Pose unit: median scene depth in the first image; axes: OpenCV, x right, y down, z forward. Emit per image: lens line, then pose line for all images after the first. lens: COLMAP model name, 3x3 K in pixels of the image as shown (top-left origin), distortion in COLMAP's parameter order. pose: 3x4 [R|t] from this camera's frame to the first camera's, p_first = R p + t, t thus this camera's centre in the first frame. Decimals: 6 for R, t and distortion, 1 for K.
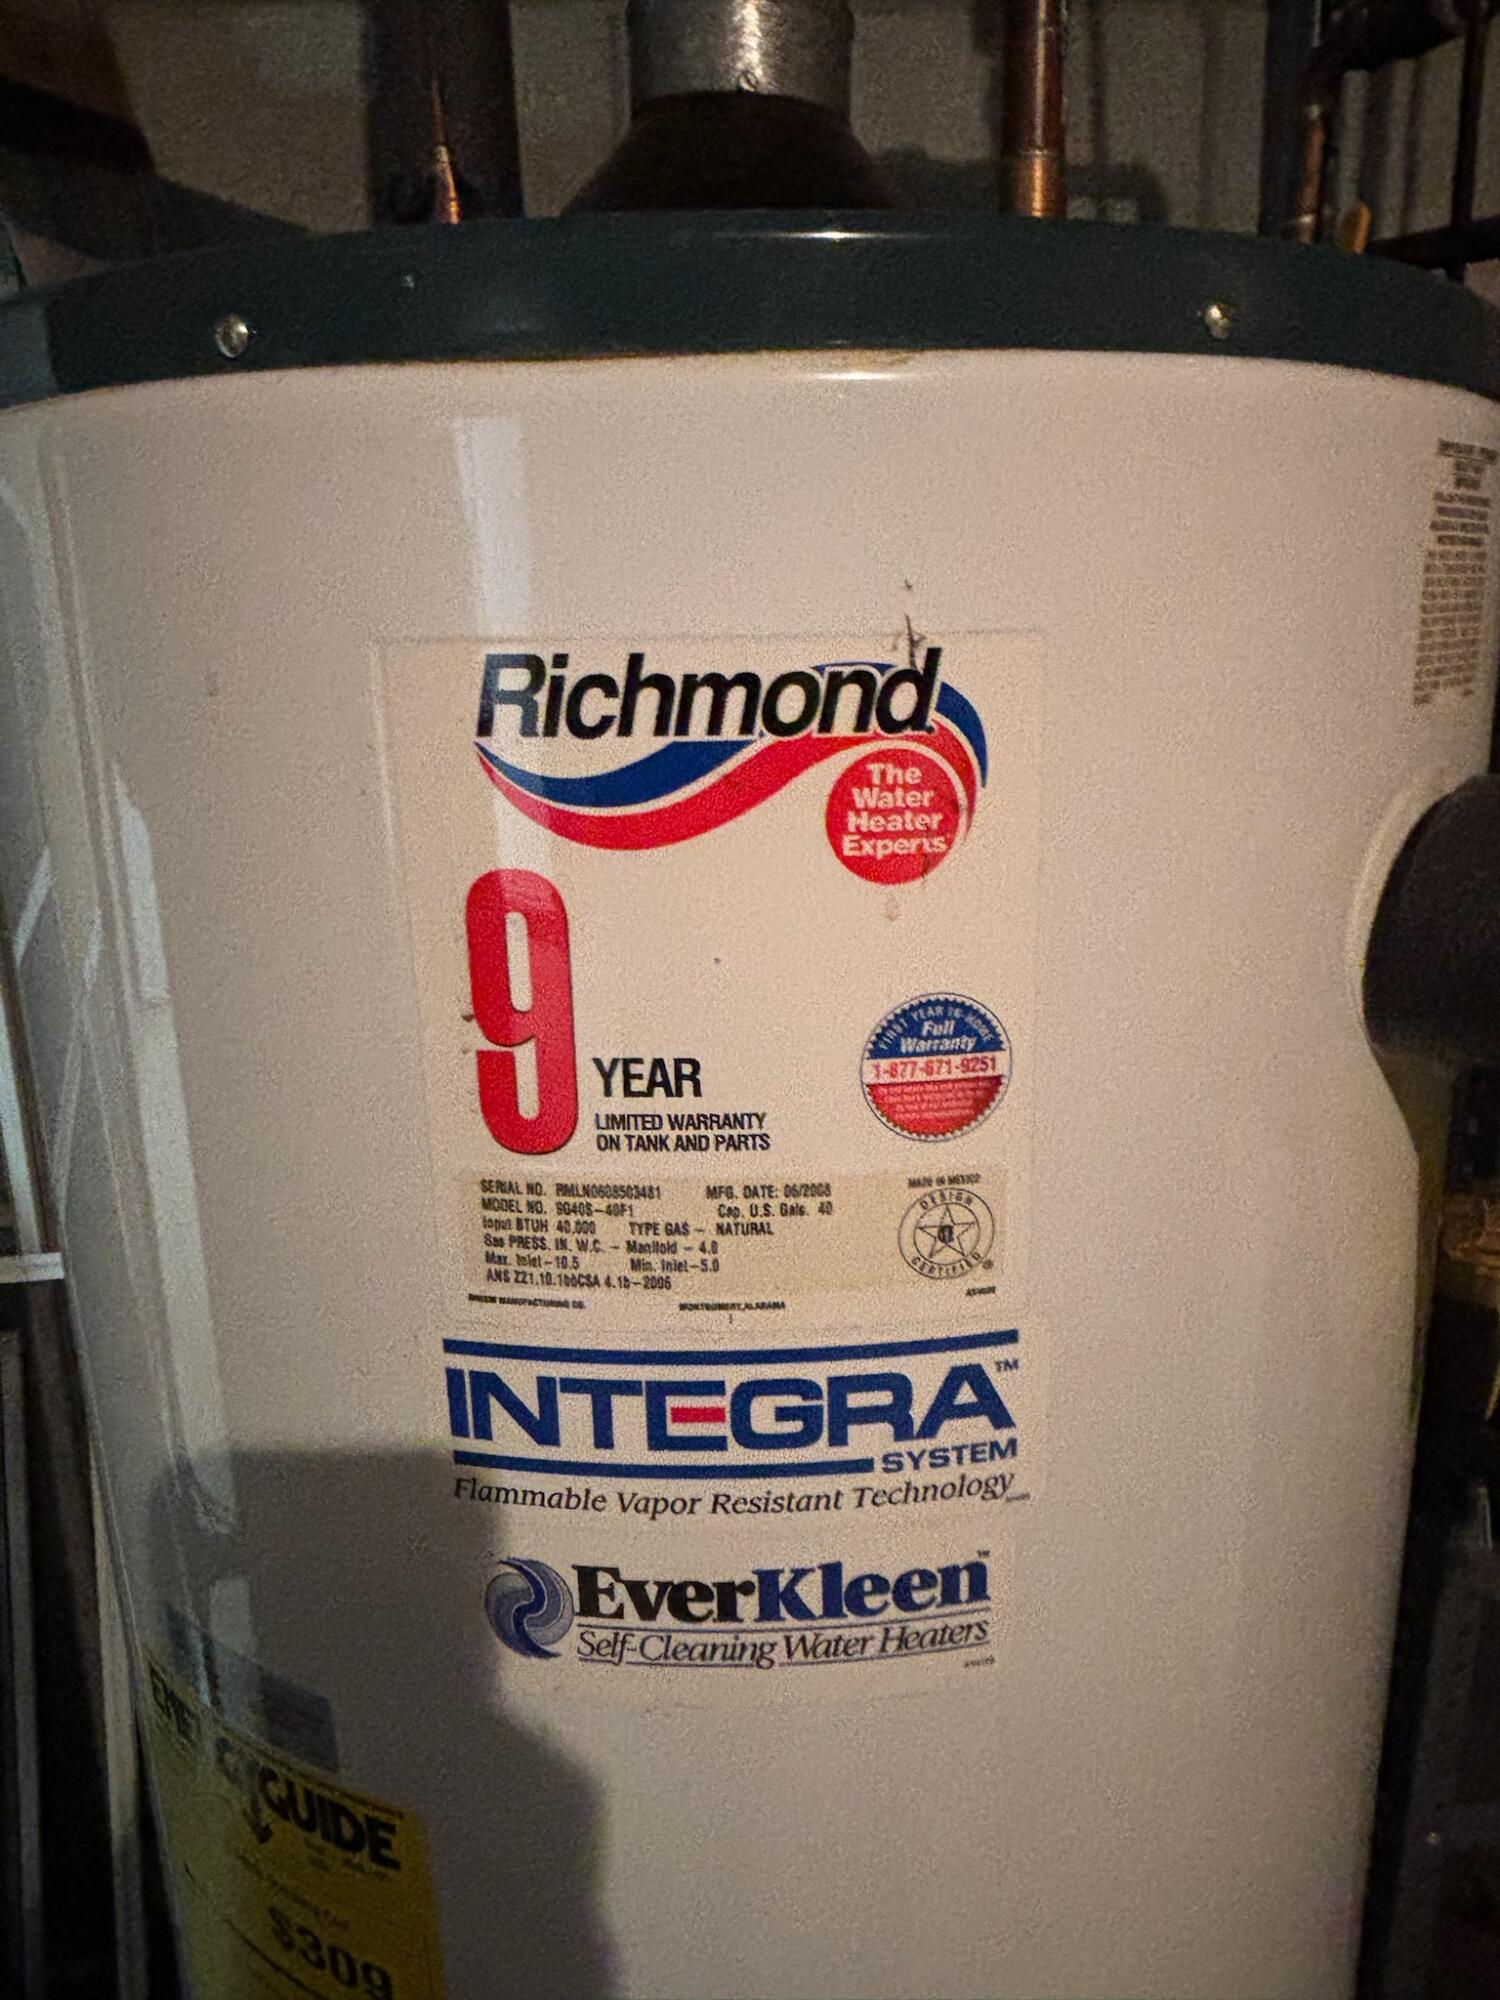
lens RADIAL K [[1329.2, 0, 746.3], [0, 1329.2, 995.8], [0, 0, 1]] dist [0.010720, -0.000127]
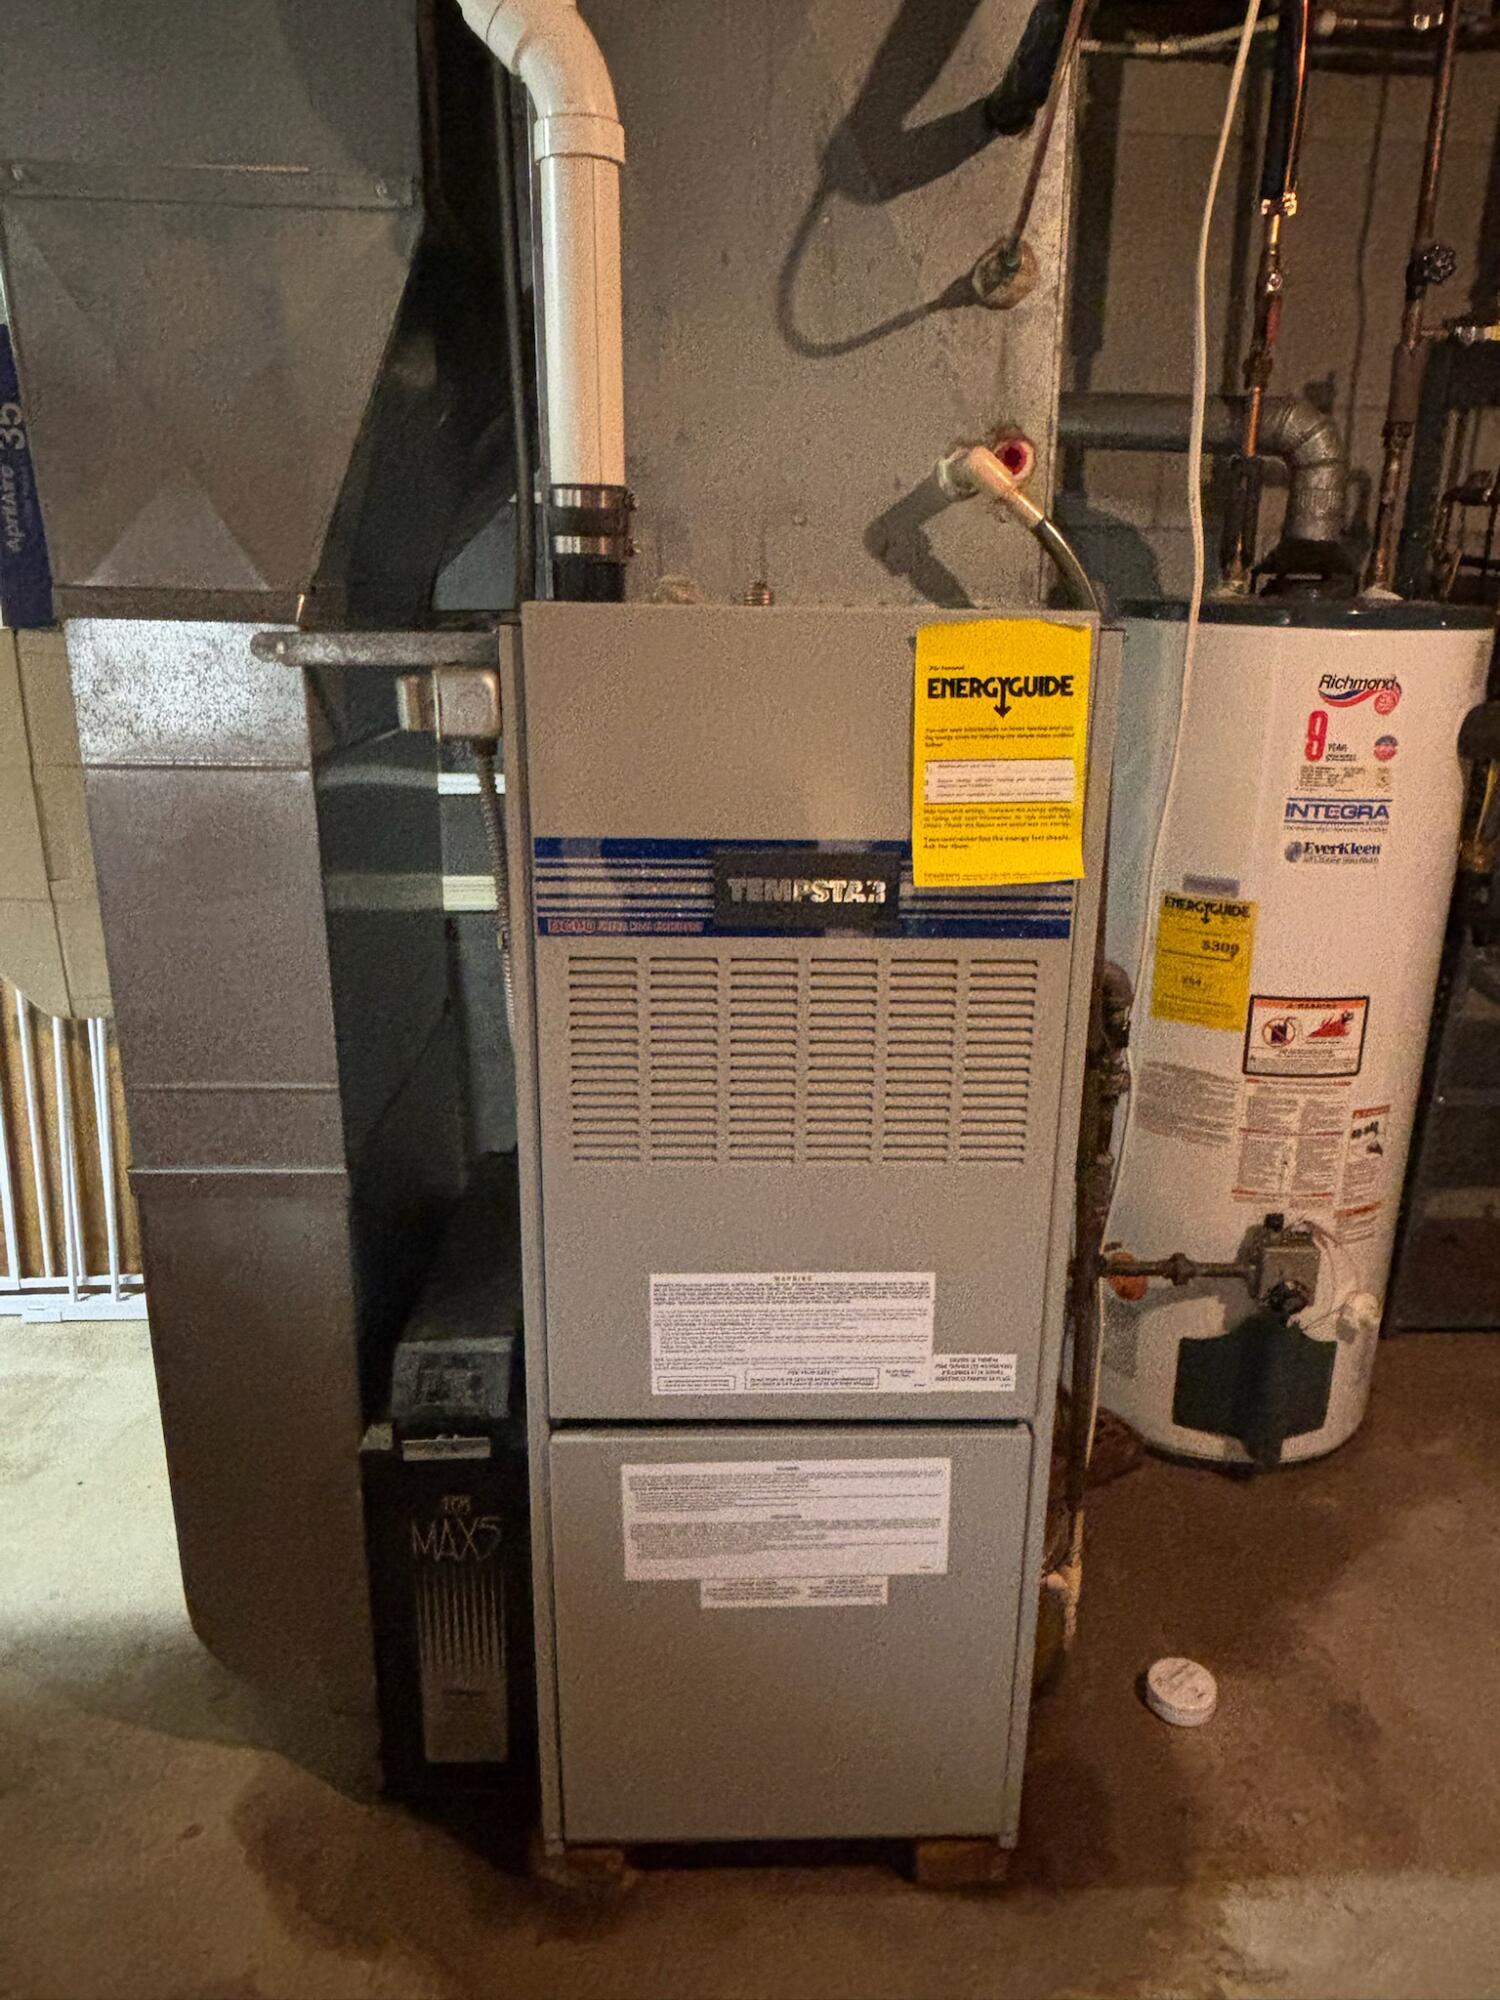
lens RADIAL K [[1329.2, 0, 753.5], [0, 1329.2, 1007.7], [0, 0, 1]] dist [0.010720, -0.000127]
pose [[0.999127, 0.040933, 0.008304, -2.555872], [-0.041324, 0.997669, 0.054302, 0.959543], [-0.006062, -0.054598, 0.998490, -4.744582]]
